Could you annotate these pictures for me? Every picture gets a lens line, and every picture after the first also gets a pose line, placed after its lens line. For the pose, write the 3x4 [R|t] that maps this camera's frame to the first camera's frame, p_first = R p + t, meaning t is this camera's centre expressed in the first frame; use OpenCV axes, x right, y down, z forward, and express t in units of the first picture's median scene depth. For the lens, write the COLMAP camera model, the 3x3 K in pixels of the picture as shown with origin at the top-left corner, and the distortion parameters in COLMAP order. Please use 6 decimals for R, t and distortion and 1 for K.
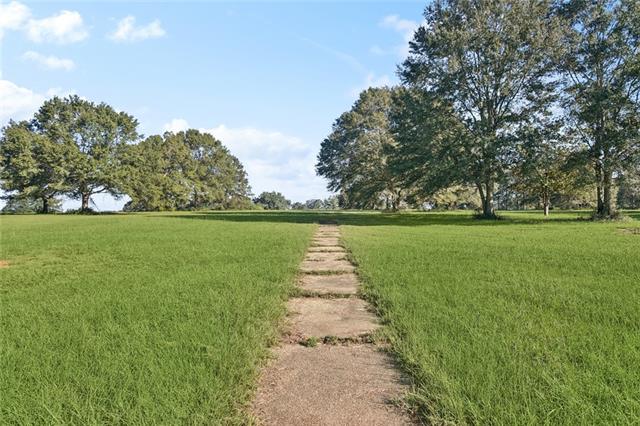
lens RADIAL K [[365.4, 0, 317.4], [0, 365.4, 209.6], [0, 0, 1]] dist [0.003957, 0.000297]
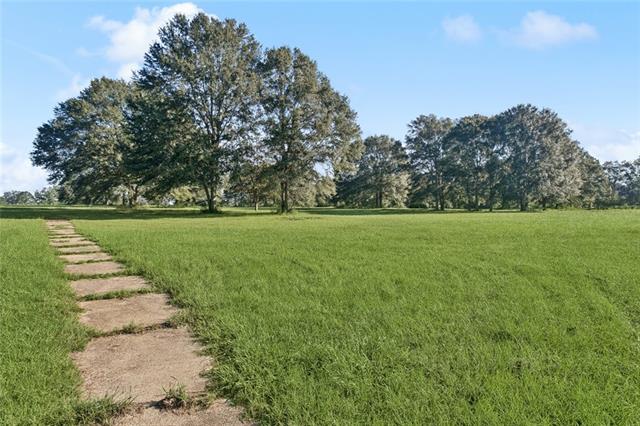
lens RADIAL K [[365.4, 0, 317.0], [0, 365.4, 209.3], [0, 0, 1]] dist [0.003957, 0.000297]
pose [[0.781161, 0.001284, 0.624329, -0.019886], [-0.007220, 0.999950, 0.006976, 0.000281], [-0.624289, -0.009957, 0.781130, -0.116888]]
